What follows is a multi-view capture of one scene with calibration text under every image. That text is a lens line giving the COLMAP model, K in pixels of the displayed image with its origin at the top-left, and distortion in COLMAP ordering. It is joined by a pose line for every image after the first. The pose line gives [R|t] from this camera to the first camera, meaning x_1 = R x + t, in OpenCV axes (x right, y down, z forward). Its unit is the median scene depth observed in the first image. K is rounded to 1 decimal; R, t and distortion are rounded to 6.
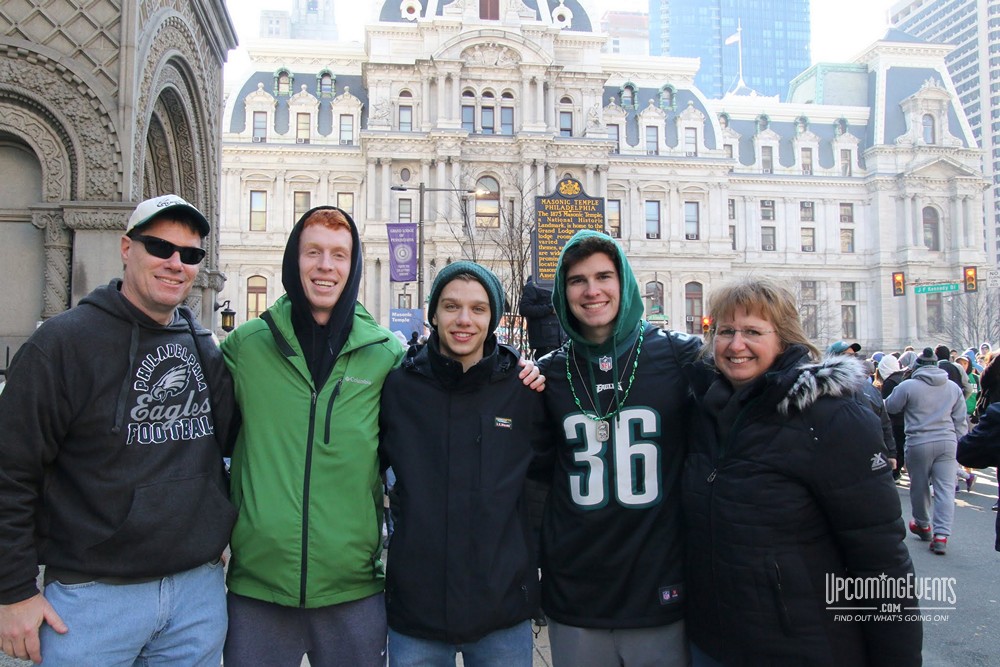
lens RADIAL K [[955.0, 0, 496.5], [0, 955.0, 332.9], [0, 0, 1]] dist [-0.090036, 0.000000]
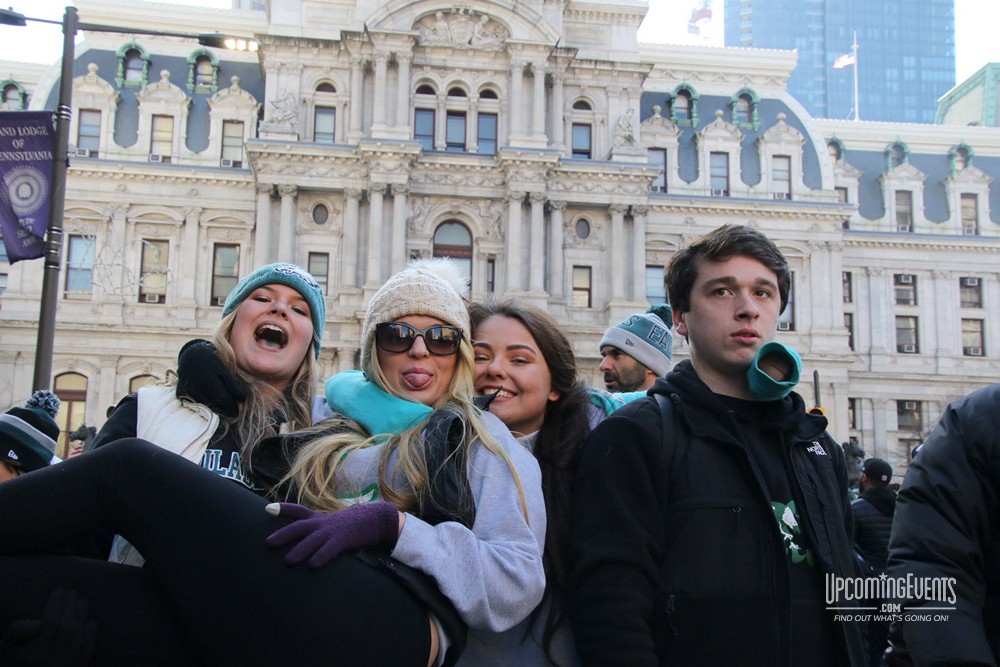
lens RADIAL K [[1295.5, 0, 501.5], [0, 1295.5, 336.7], [0, 0, 1]] dist [0.109260, 0.000000]
pose [[0.999787, 0.017348, -0.011195, 0.032214], [-0.018540, 0.992956, -0.117027, 0.010408], [0.009086, 0.117209, 0.993066, 0.158882]]
